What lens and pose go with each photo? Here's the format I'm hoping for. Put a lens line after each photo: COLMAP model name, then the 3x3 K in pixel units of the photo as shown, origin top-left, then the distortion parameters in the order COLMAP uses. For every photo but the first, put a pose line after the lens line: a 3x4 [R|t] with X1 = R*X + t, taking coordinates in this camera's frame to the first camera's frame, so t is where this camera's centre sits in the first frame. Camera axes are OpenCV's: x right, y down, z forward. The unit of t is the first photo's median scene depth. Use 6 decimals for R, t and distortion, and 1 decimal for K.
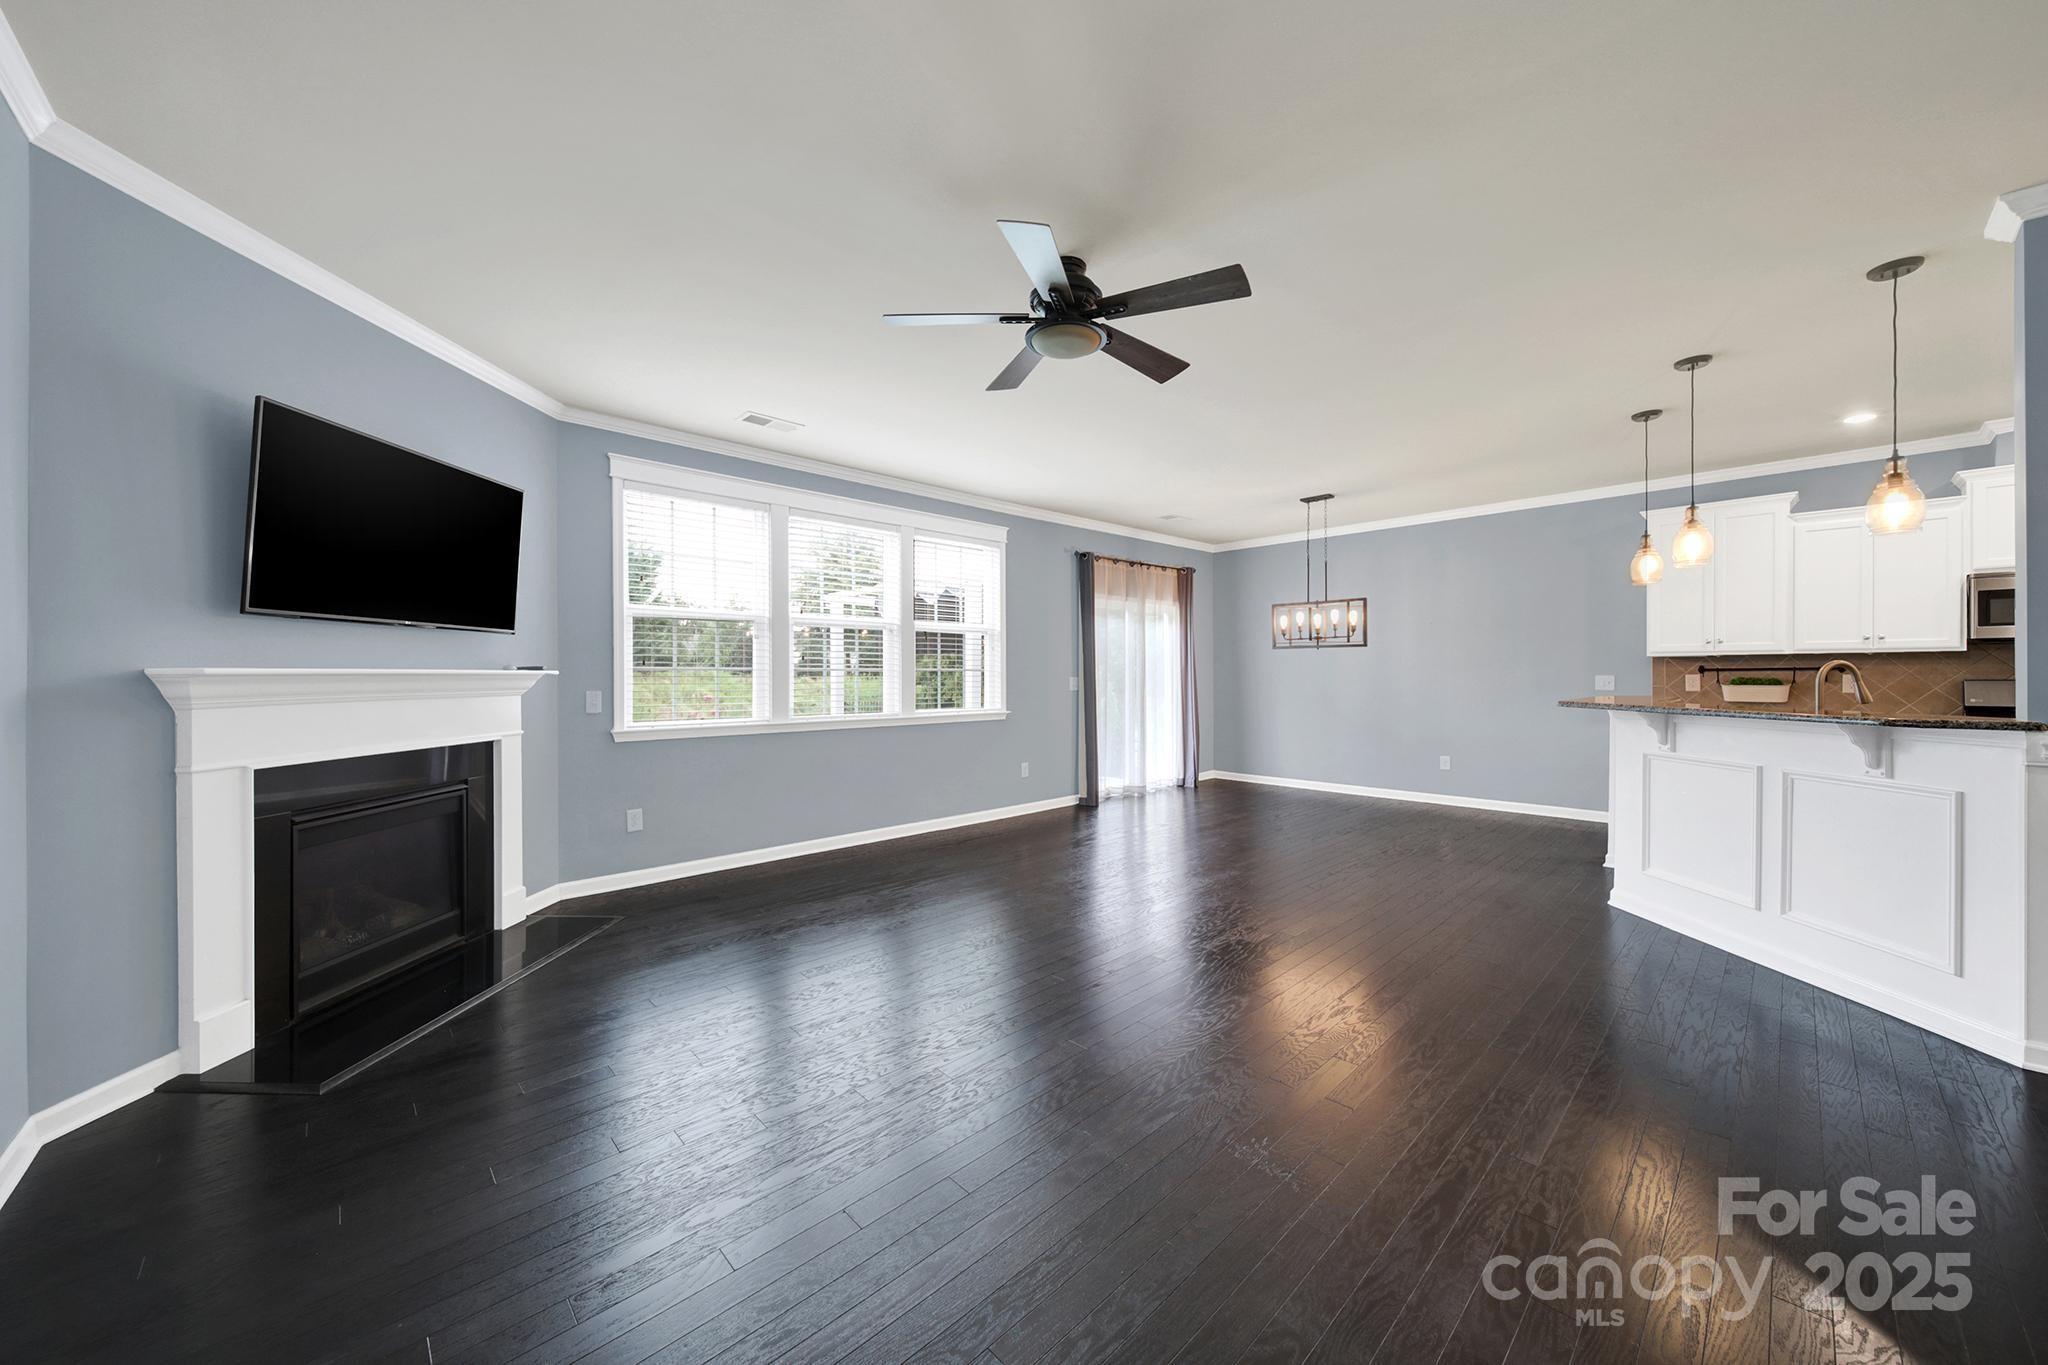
lens RADIAL K [[741.9, 0, 1022.8], [0, 741.9, 673.9], [0, 0, 1]] dist [0.001770, -0.000744]
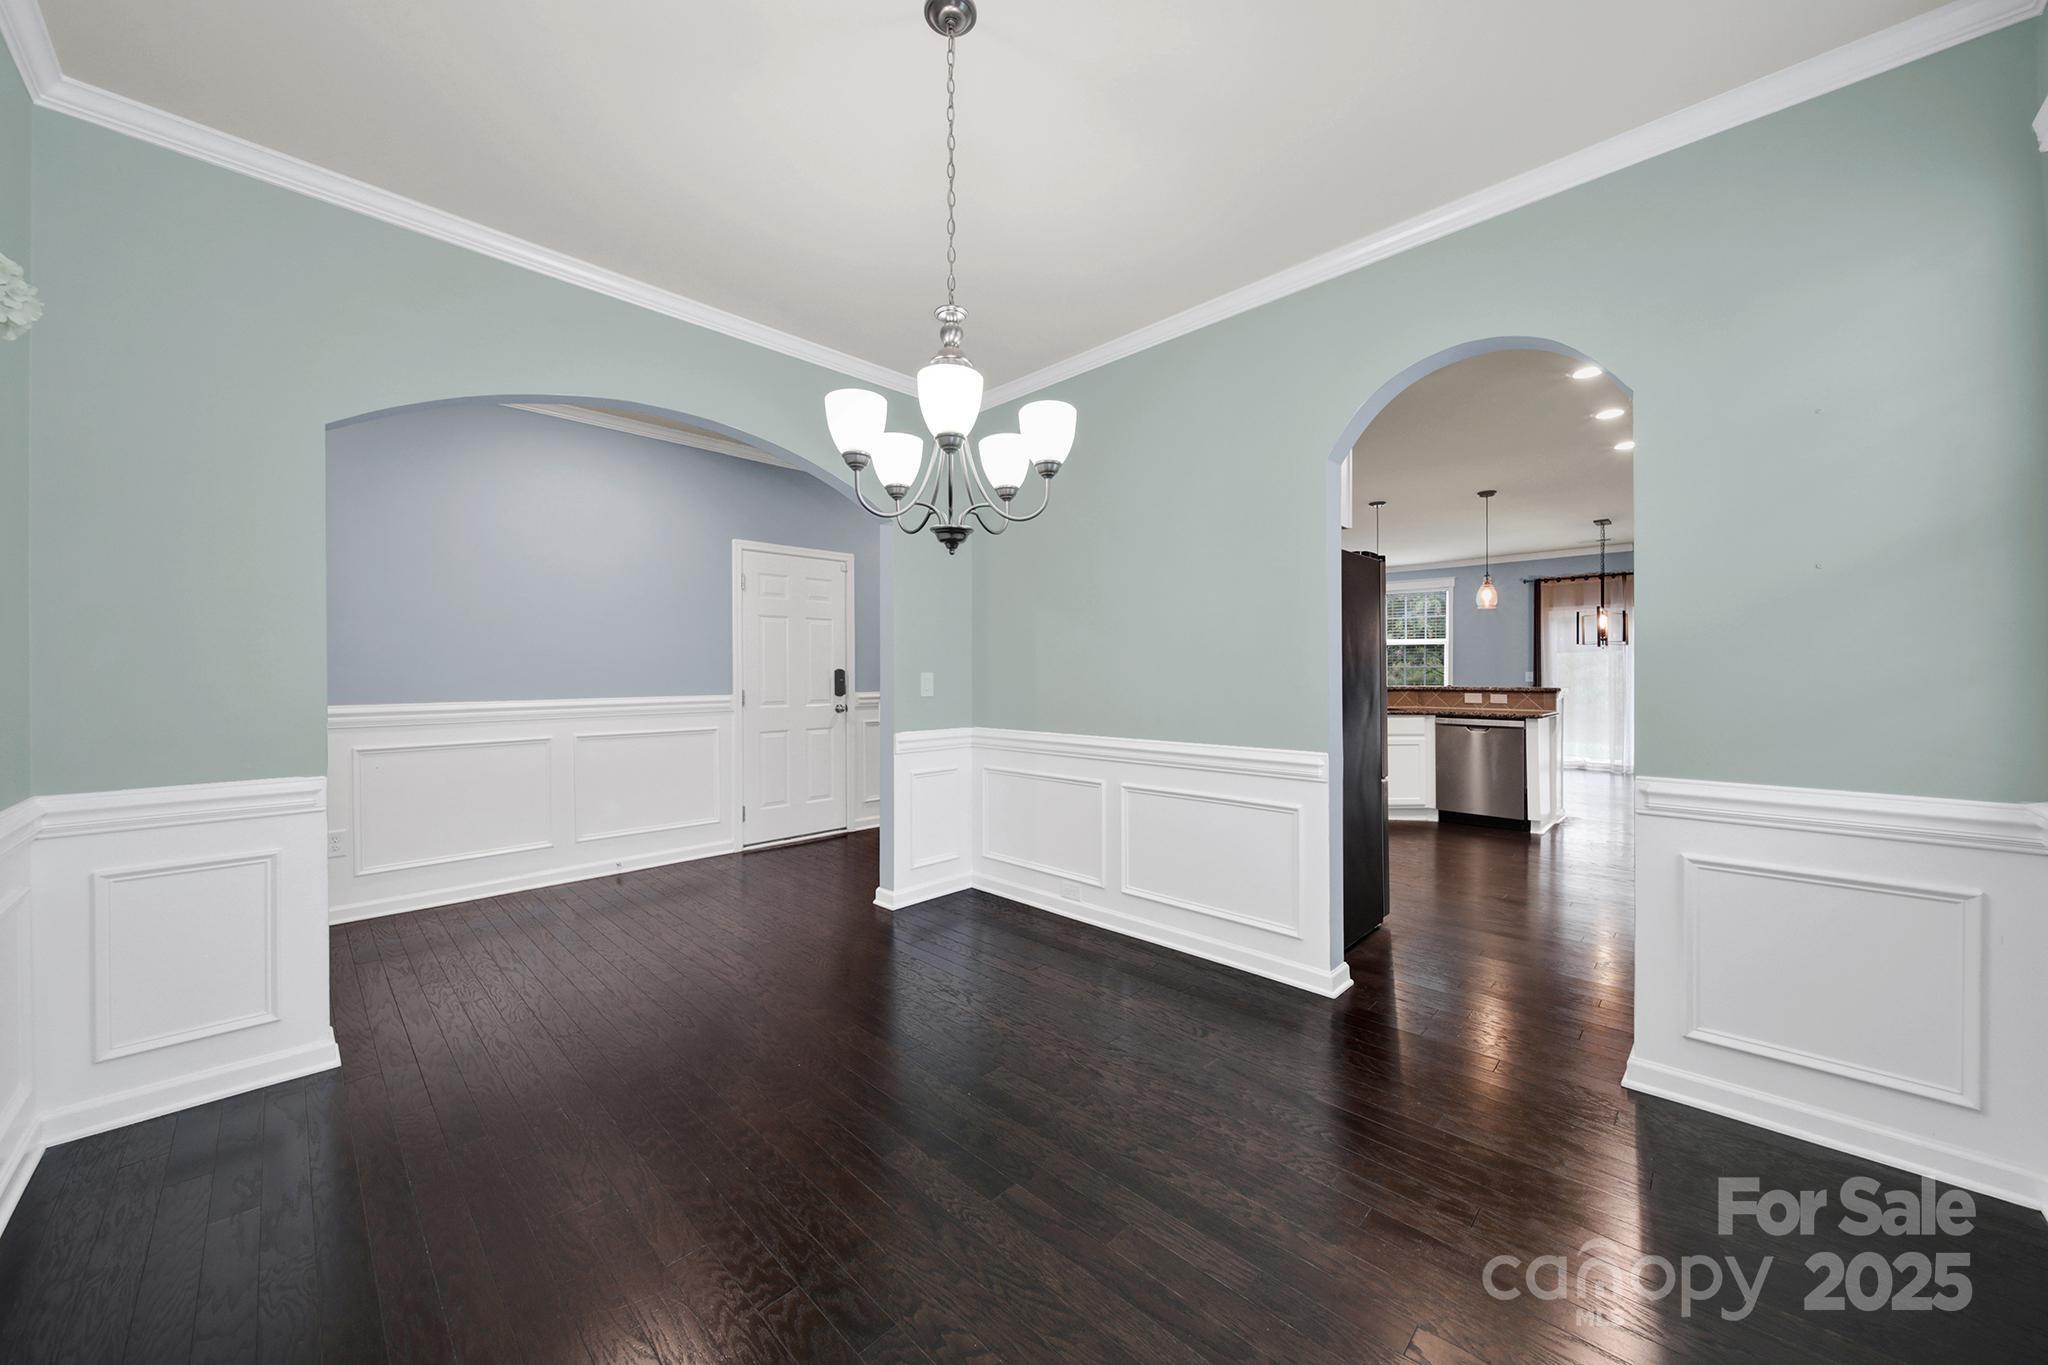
lens RADIAL K [[741.9, 0, 1011.6], [0, 741.9, 674.7], [0, 0, 1]] dist [0.001770, -0.000744]
pose [[0.033087, 0.008868, -0.999413, 1.924317], [0.001409, 0.999959, 0.008919, -0.004572], [0.999451, -0.001703, 0.033073, 0.011595]]
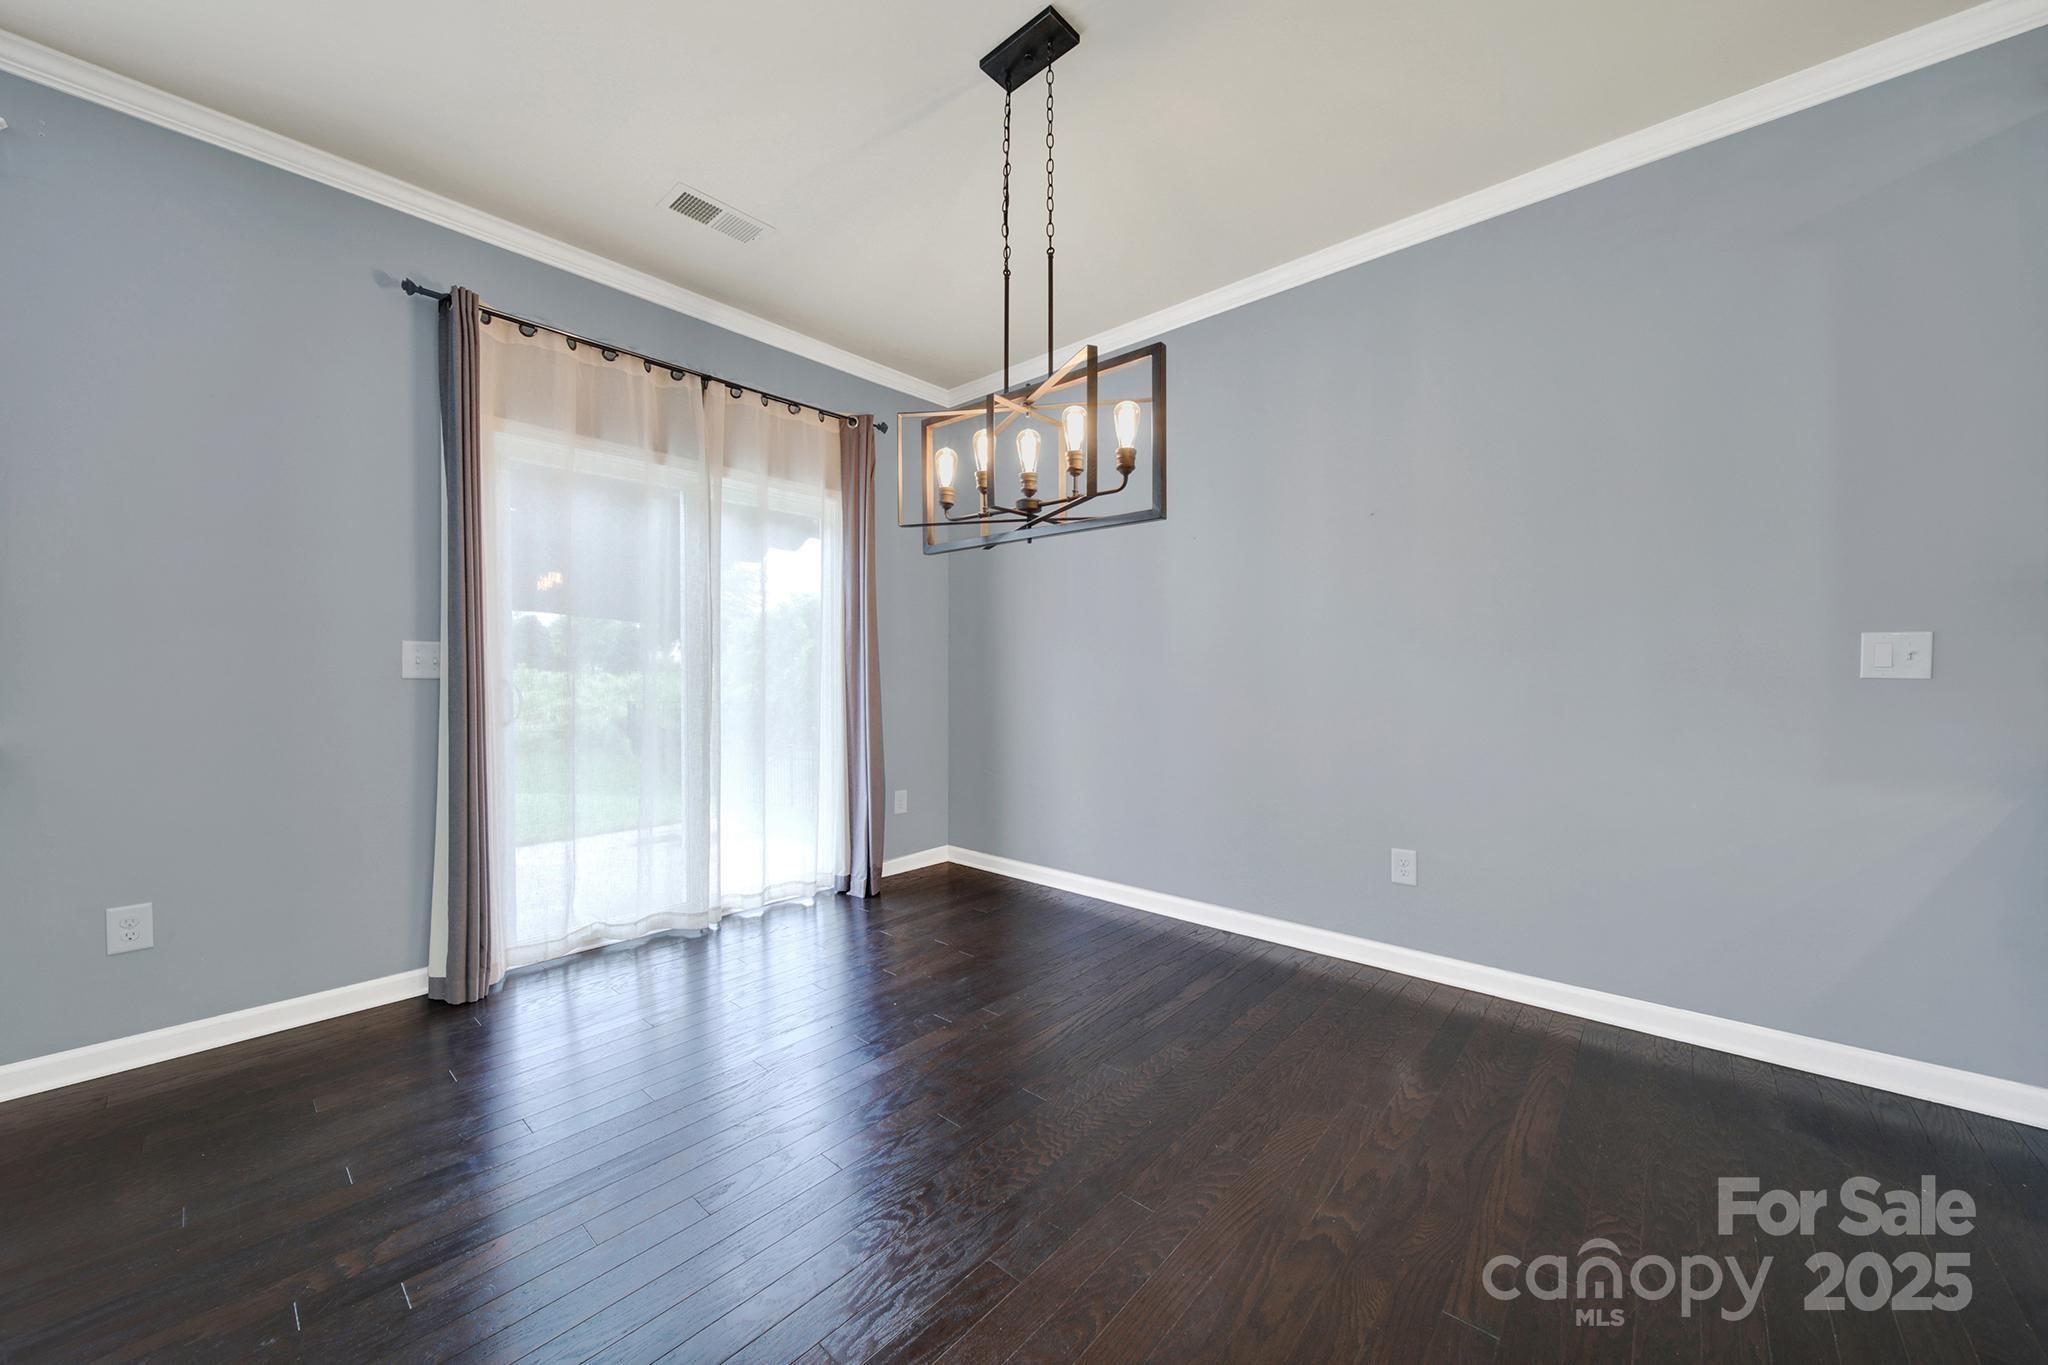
lens RADIAL K [[741.9, 0, 1033.4], [0, 741.9, 688.0], [0, 0, 1]] dist [0.001770, -0.000744]
pose [[0.996647, 0.003278, 0.081757, 0.463226], [-0.004799, 0.999819, 0.018405, 0.026311], [-0.081682, -0.018736, 0.996482, 0.850794]]
